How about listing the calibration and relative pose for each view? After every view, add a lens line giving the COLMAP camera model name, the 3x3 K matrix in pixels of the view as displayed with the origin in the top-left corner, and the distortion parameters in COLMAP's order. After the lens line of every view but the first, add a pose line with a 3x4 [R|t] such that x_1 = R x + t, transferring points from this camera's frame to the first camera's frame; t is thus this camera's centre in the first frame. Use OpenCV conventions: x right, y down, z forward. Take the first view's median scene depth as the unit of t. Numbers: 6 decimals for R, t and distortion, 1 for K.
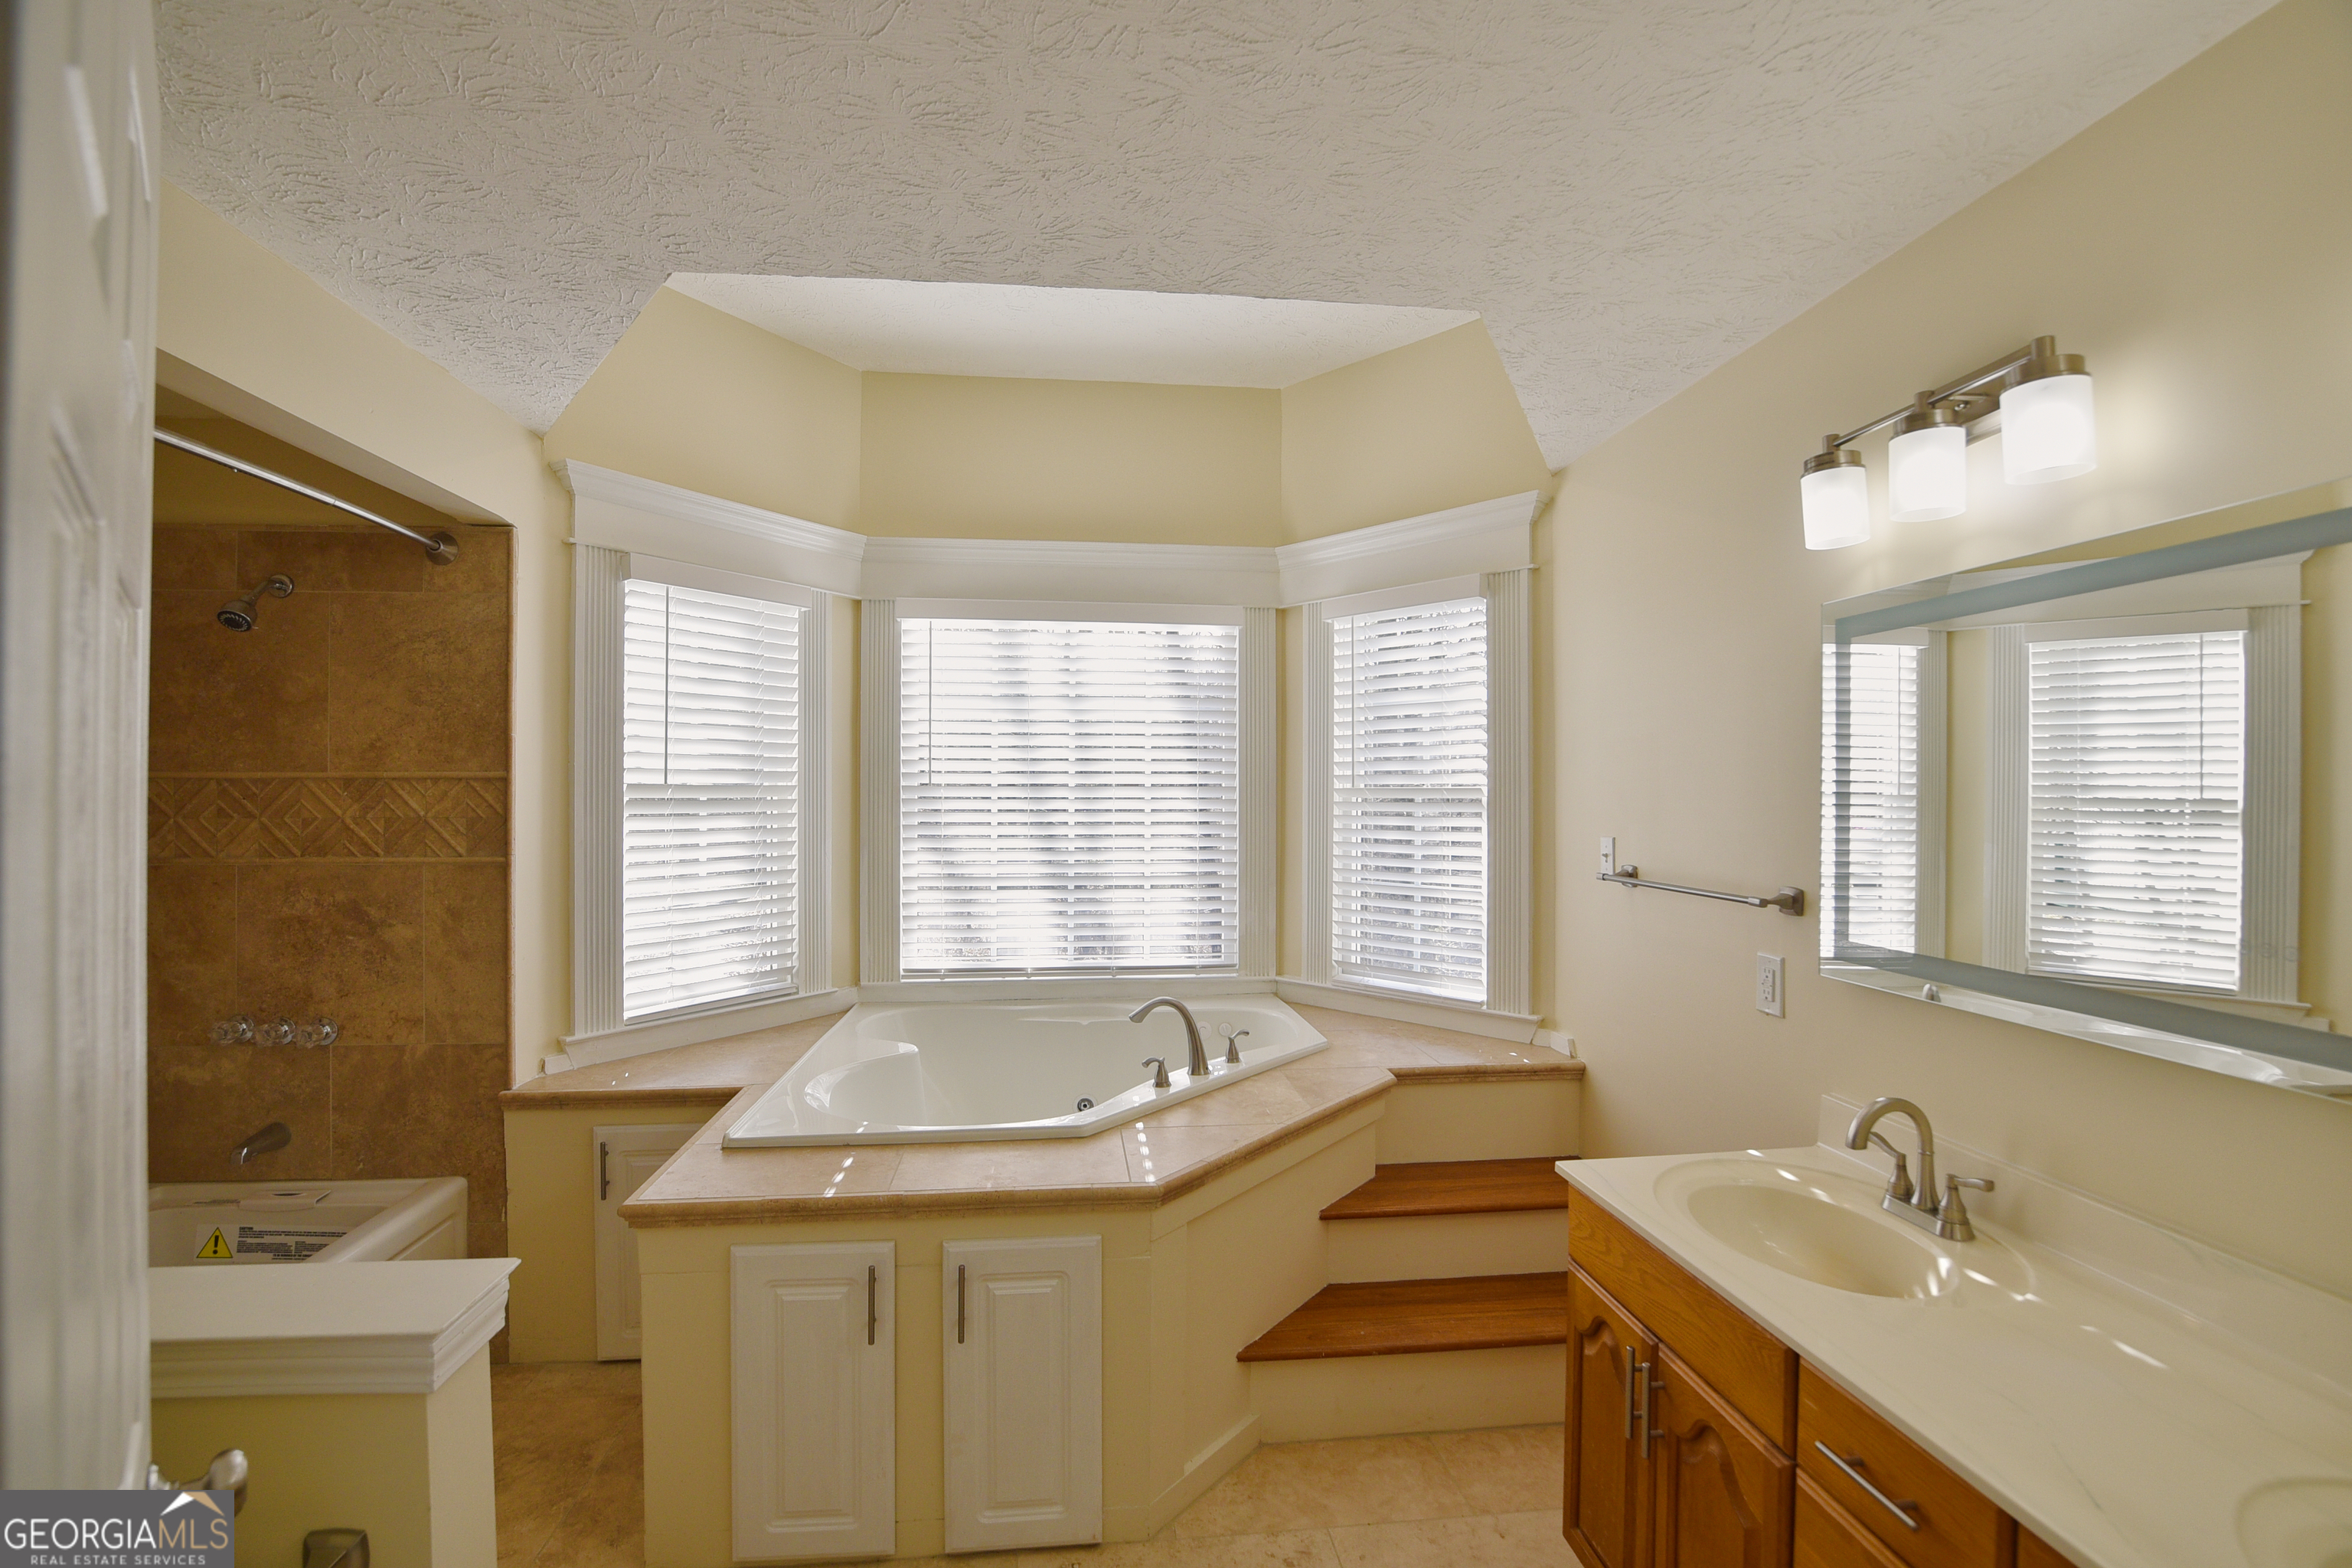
lens RADIAL K [[1067.1, 0, 1176.0], [0, 1067.1, 784.0], [0, 0, 1]] dist [-0.028304, 0.000110]
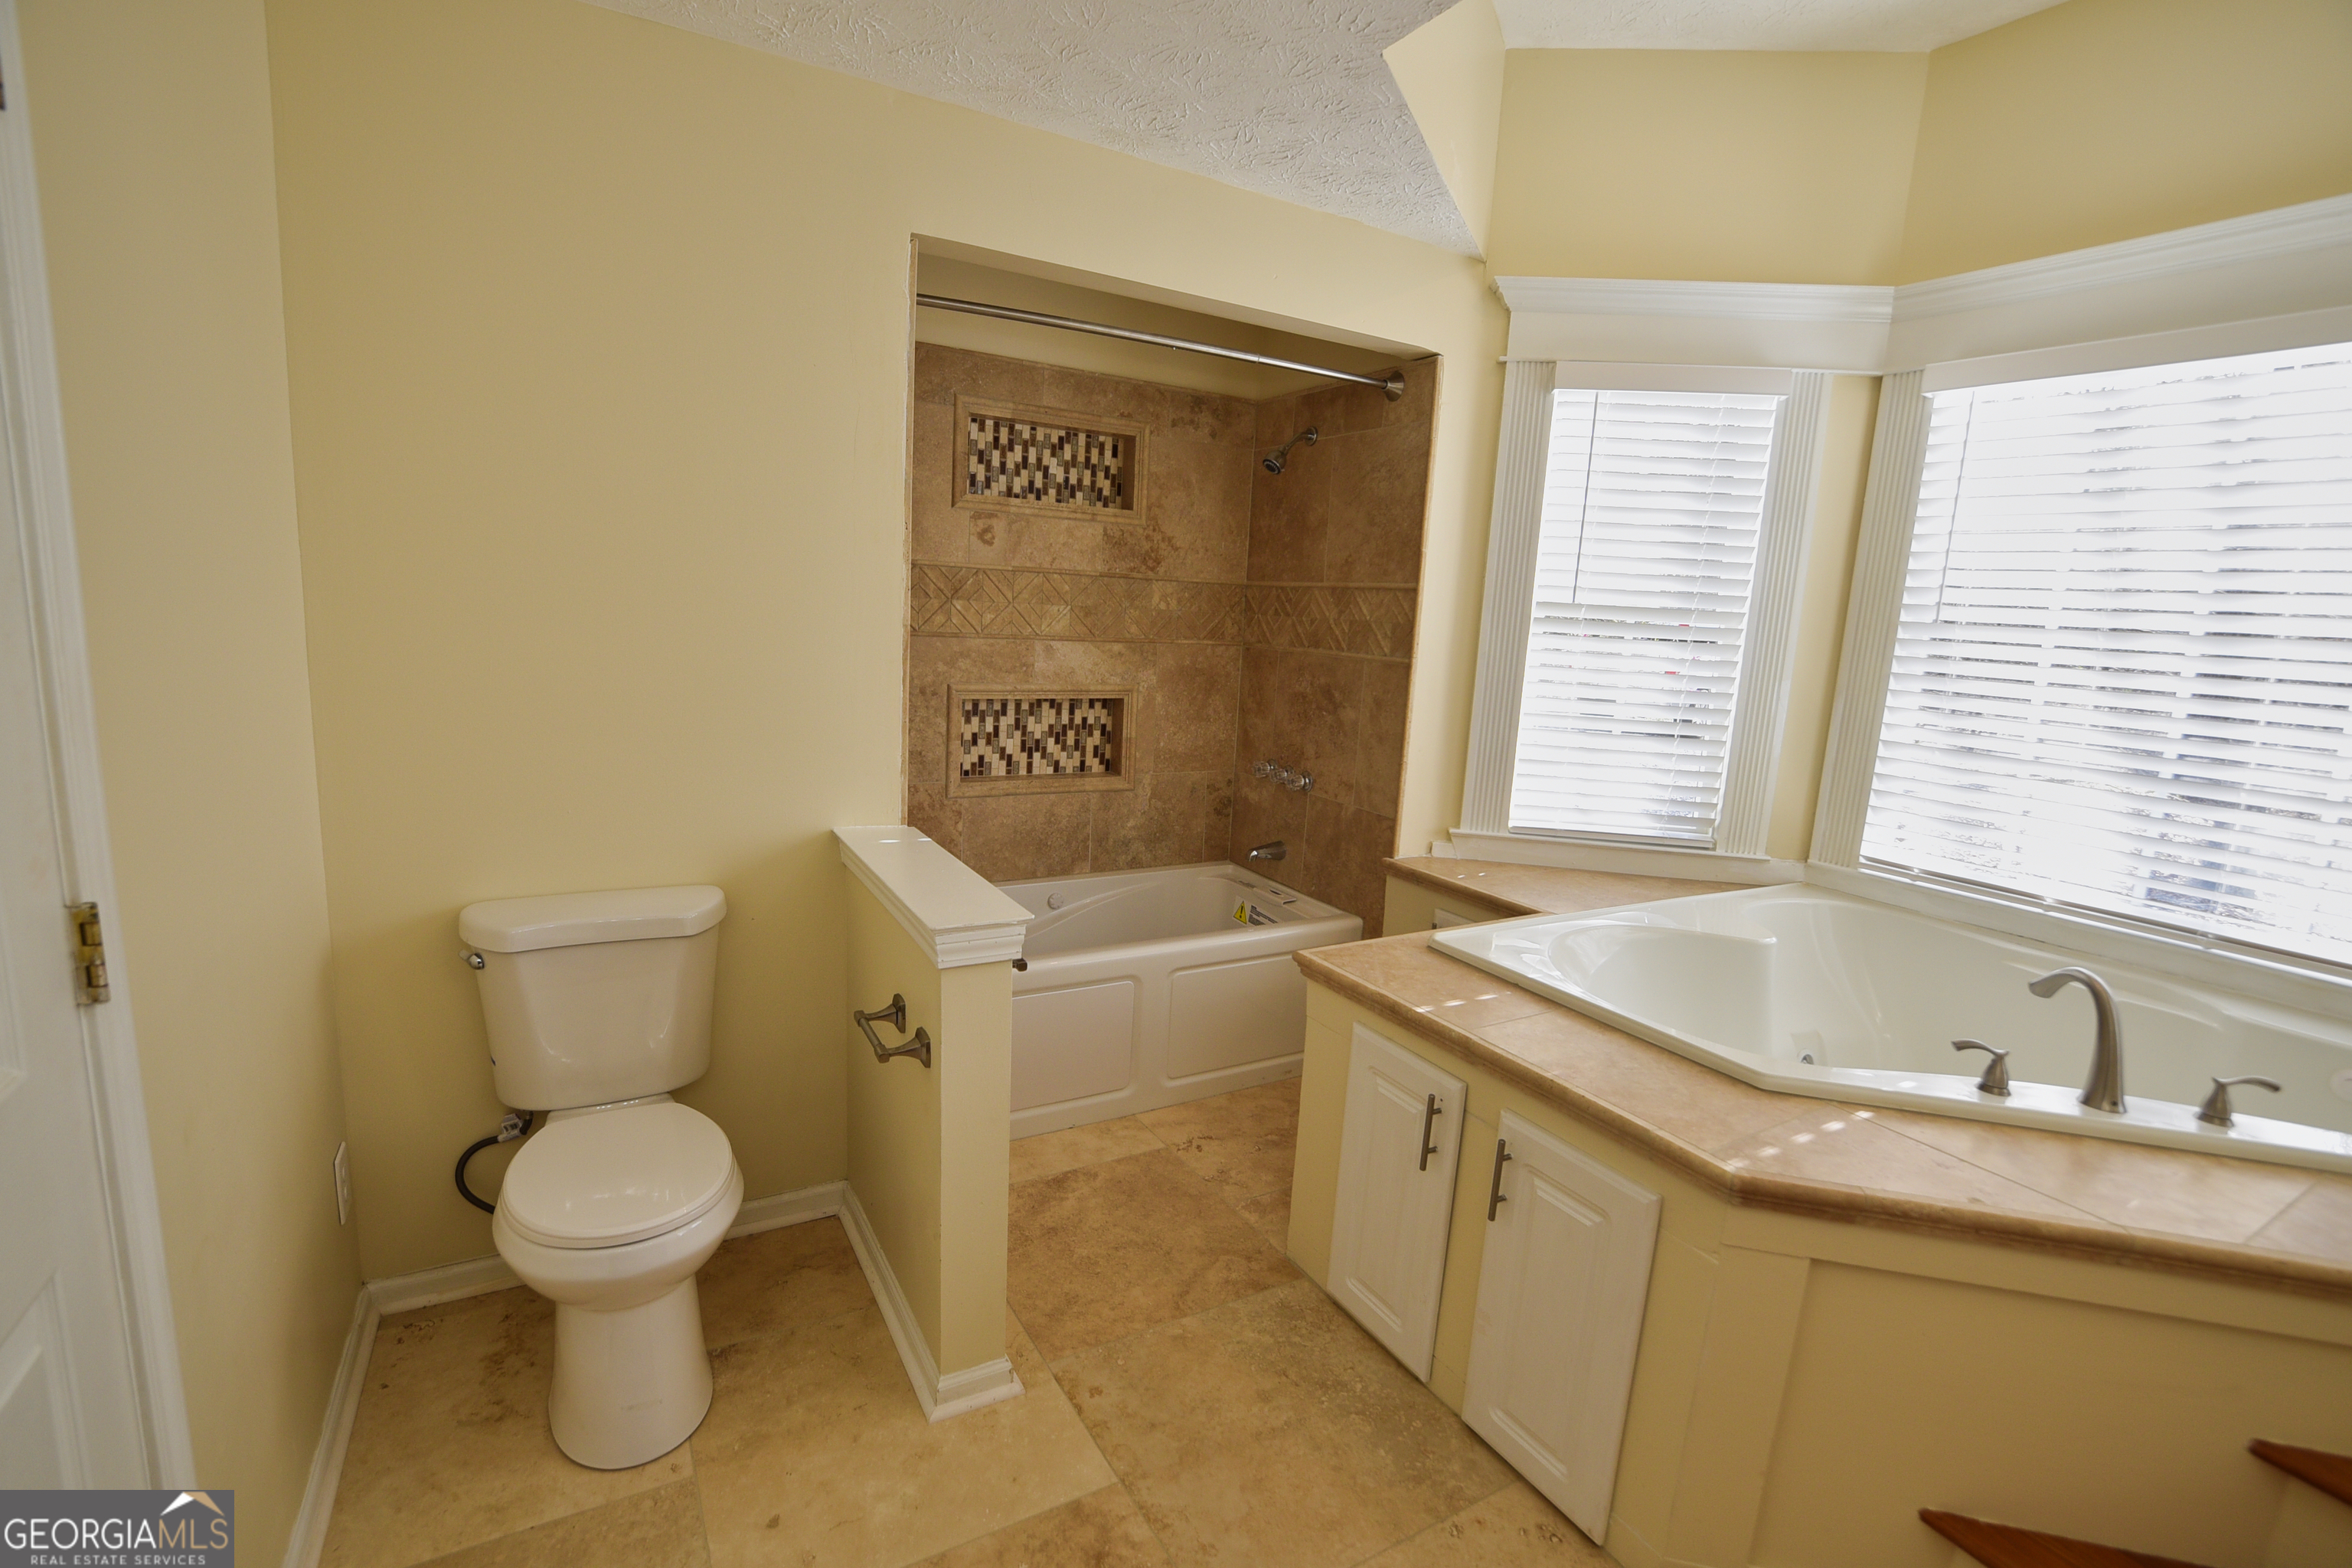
lens RADIAL K [[1067.1, 0, 1176.0], [0, 1067.1, 784.0], [0, 0, 1]] dist [-0.028304, 0.000110]
pose [[0.389391, 0.172670, -0.904743, 0.334461], [-0.047938, 0.984739, 0.167305, 0.021641], [0.919824, -0.021775, 0.391726, 0.314140]]
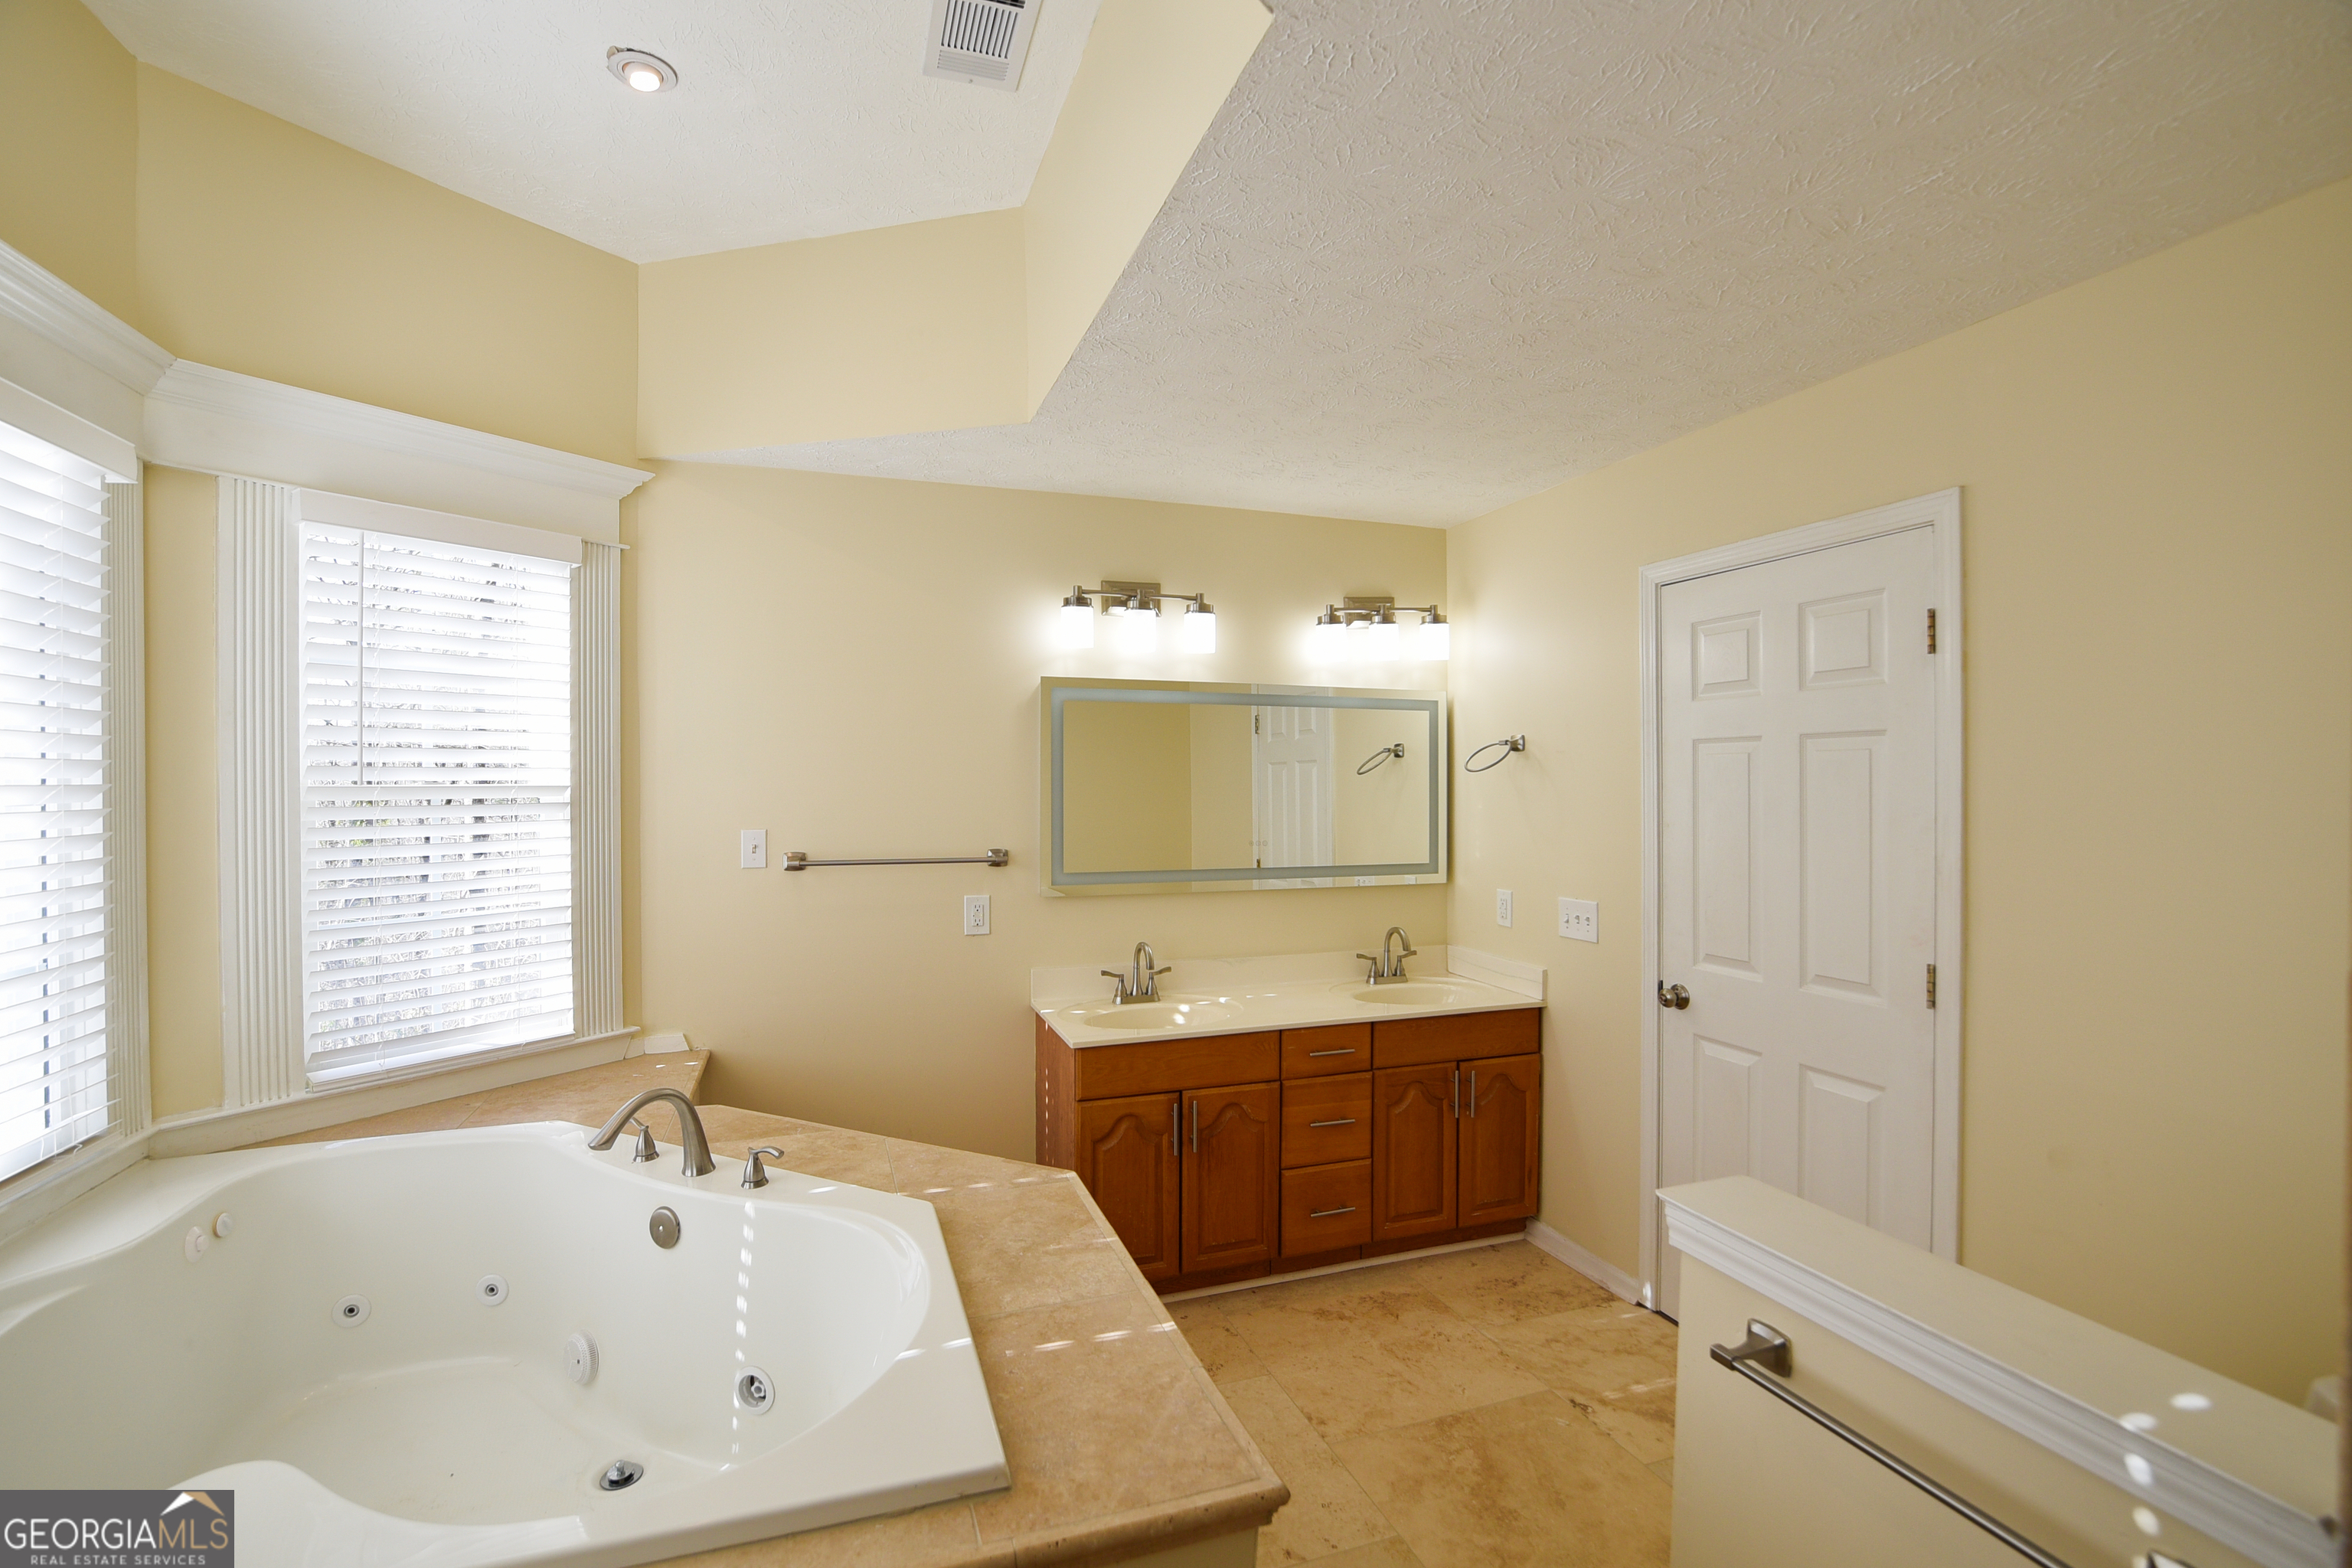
lens RADIAL K [[1012.3, 0, 1176.0], [0, 1012.3, 784.0], [0, 0, 1]] dist [-0.026325, -0.000018]
pose [[-0.216249, 0.000075, 0.976338, -0.769289], [-0.000588, 1.000000, -0.000207, 0.003042], [-0.976338, -0.000619, -0.216249, 0.868943]]
